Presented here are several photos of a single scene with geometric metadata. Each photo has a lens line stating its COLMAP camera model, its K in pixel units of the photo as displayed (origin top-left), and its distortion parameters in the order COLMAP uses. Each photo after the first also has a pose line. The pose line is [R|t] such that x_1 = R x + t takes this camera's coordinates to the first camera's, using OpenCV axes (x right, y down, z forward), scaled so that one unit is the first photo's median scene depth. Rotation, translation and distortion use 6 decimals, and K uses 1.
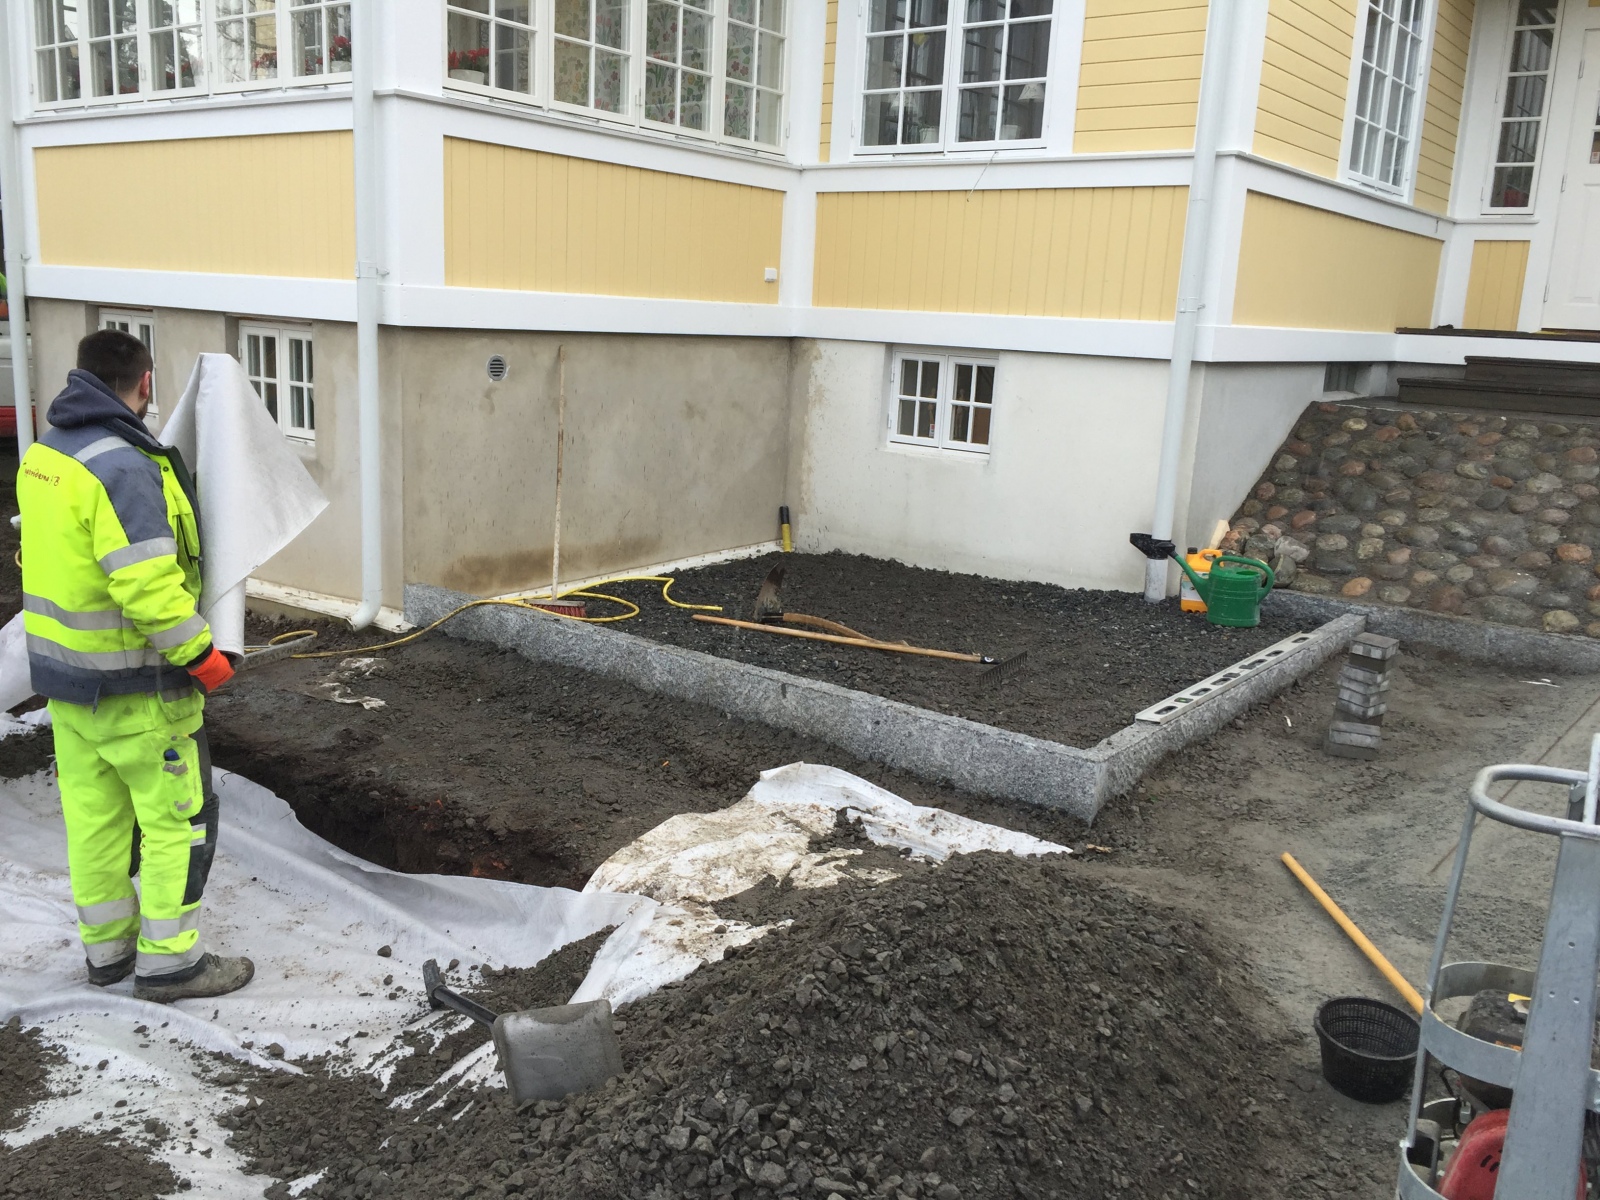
lens RADIAL K [[1358.9, 0, 801.2], [0, 1358.9, 594.7], [0, 0, 1]] dist [0.092441, -0.123662]
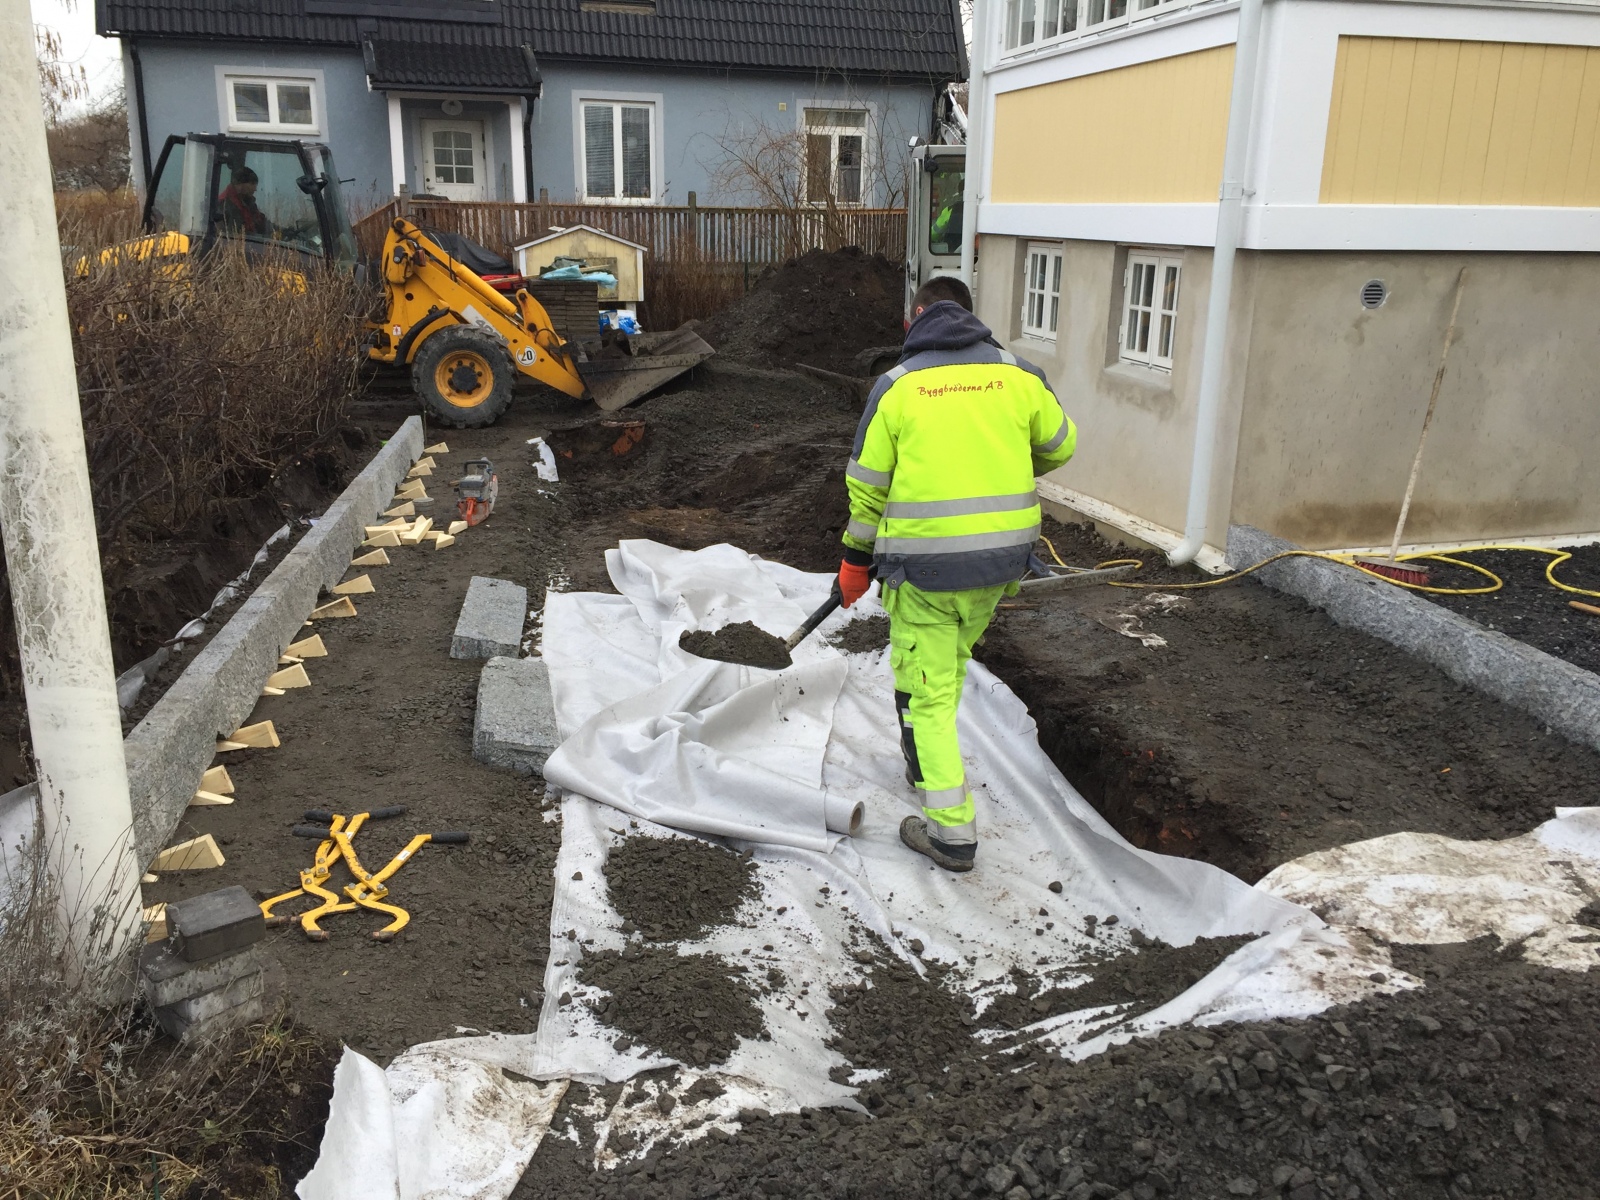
lens RADIAL K [[1358.9, 0, 789.2], [0, 1358.9, 594.0], [0, 0, 1]] dist [0.092441, -0.123662]
pose [[0.758889, 0.144116, -0.635074, 0.109602], [-0.113468, 0.989550, 0.088967, -0.011962], [0.641259, 0.004544, 0.767311, 0.085455]]
